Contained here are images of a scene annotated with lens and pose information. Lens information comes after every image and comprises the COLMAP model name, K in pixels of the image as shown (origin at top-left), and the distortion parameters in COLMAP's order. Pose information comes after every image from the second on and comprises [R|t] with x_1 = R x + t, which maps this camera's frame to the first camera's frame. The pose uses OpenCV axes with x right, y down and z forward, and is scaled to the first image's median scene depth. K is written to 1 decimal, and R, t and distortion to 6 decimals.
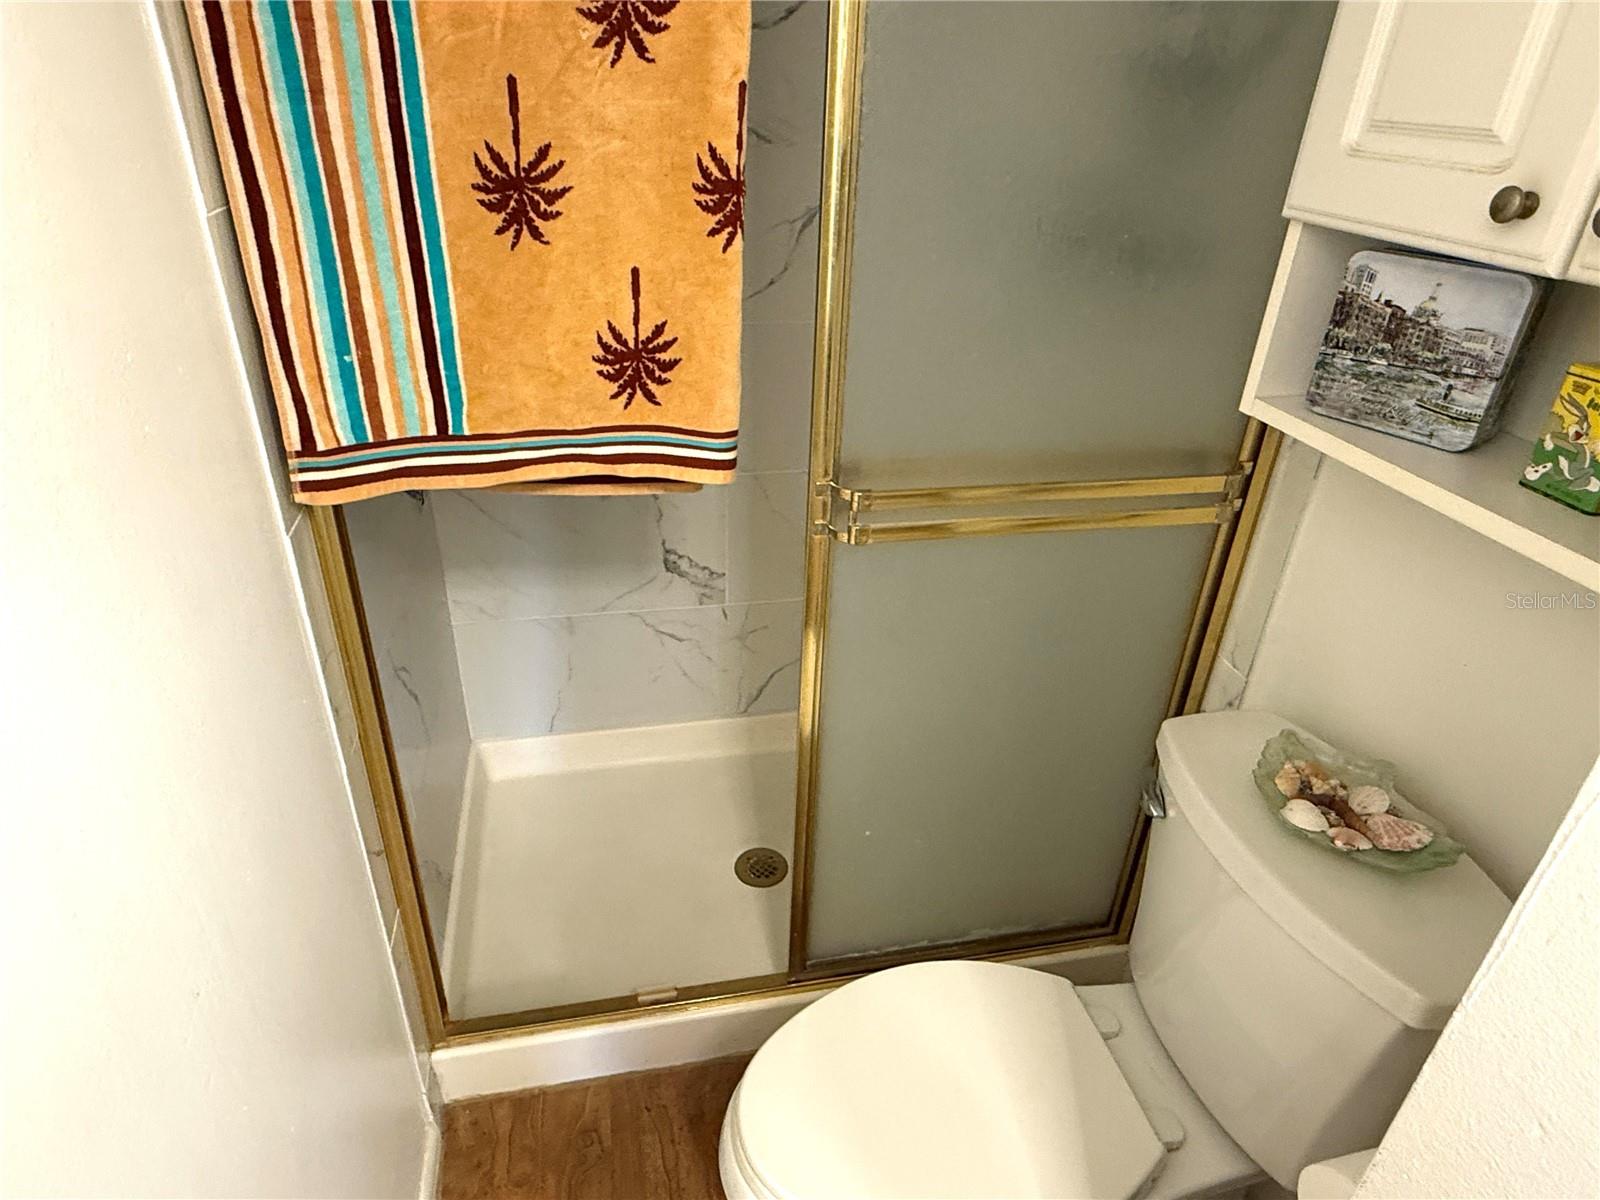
lens RADIAL K [[950.3, 0, 790.4], [0, 950.3, 600.9], [0, 0, 1]] dist [0.001816, 0.001251]
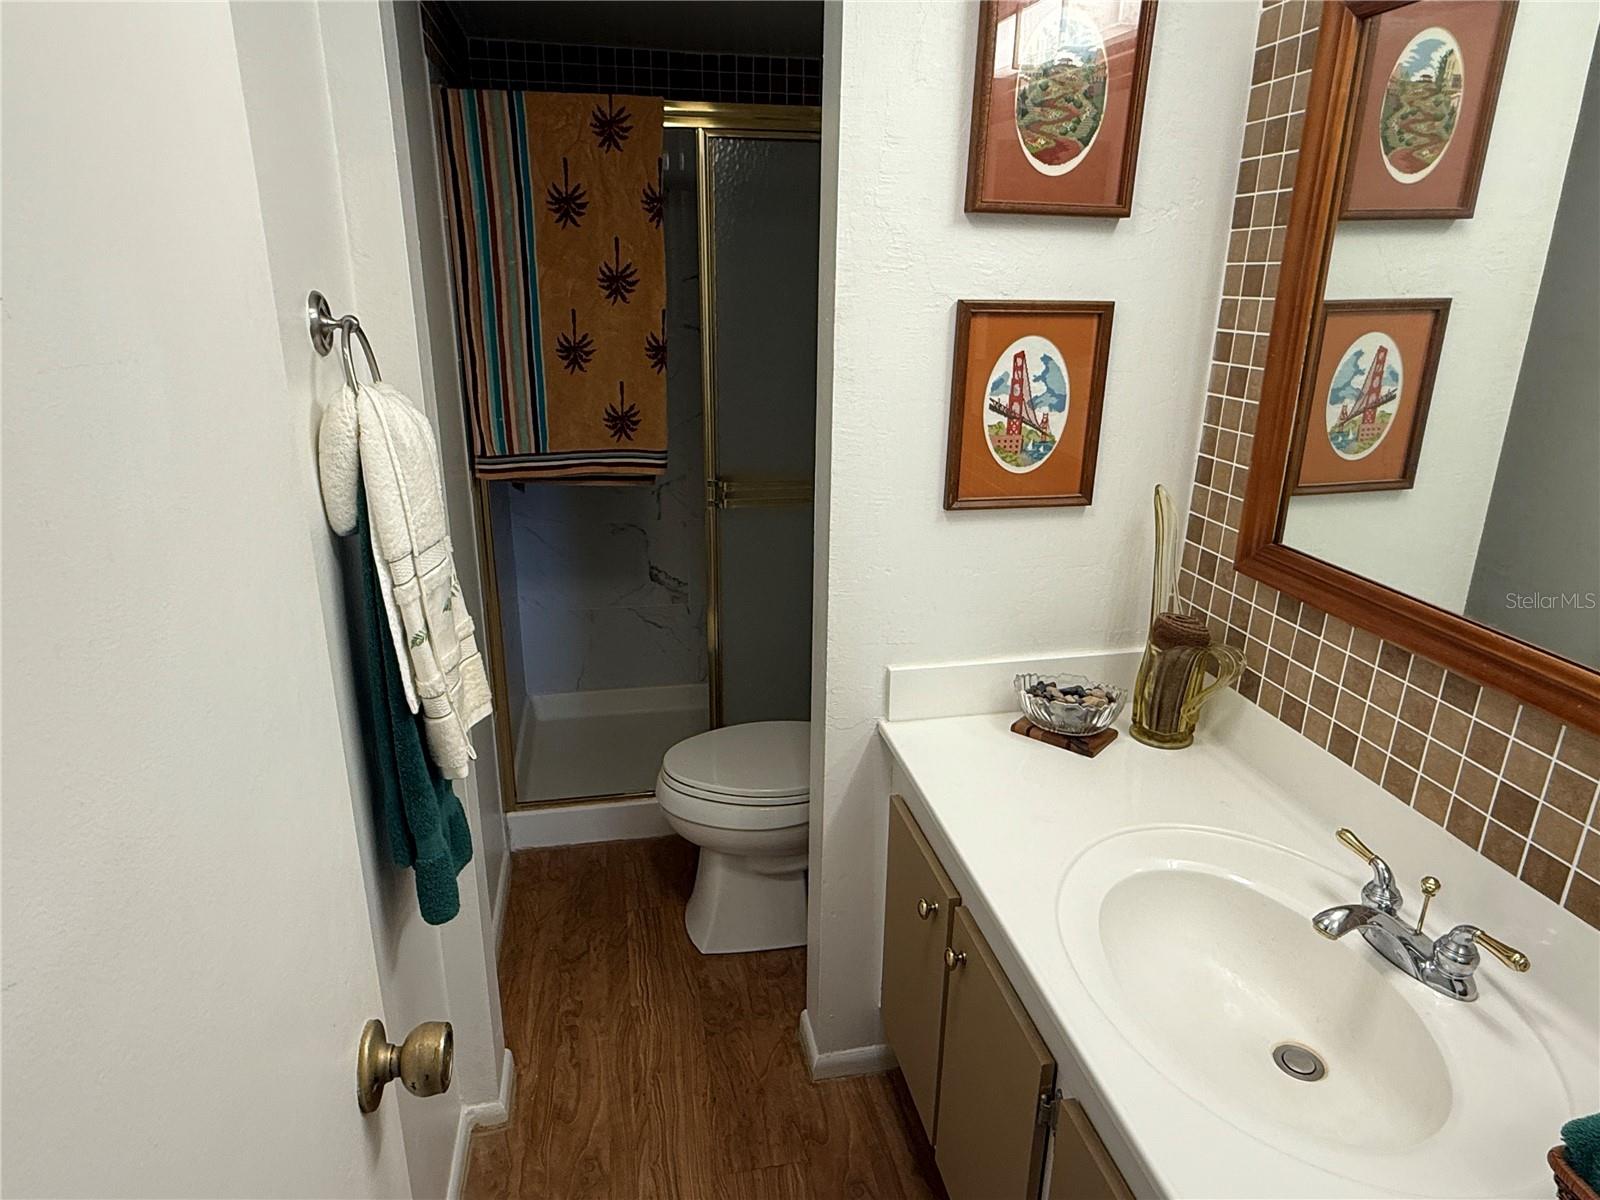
lens RADIAL K [[950.3, 0, 801.8], [0, 950.3, 597.8], [0, 0, 1]] dist [0.001816, 0.001251]
pose [[0.999814, -0.014645, -0.012579, 0.302076], [0.012165, 0.983858, -0.178537, 0.598040], [0.014991, 0.178350, 0.983853, -1.210426]]
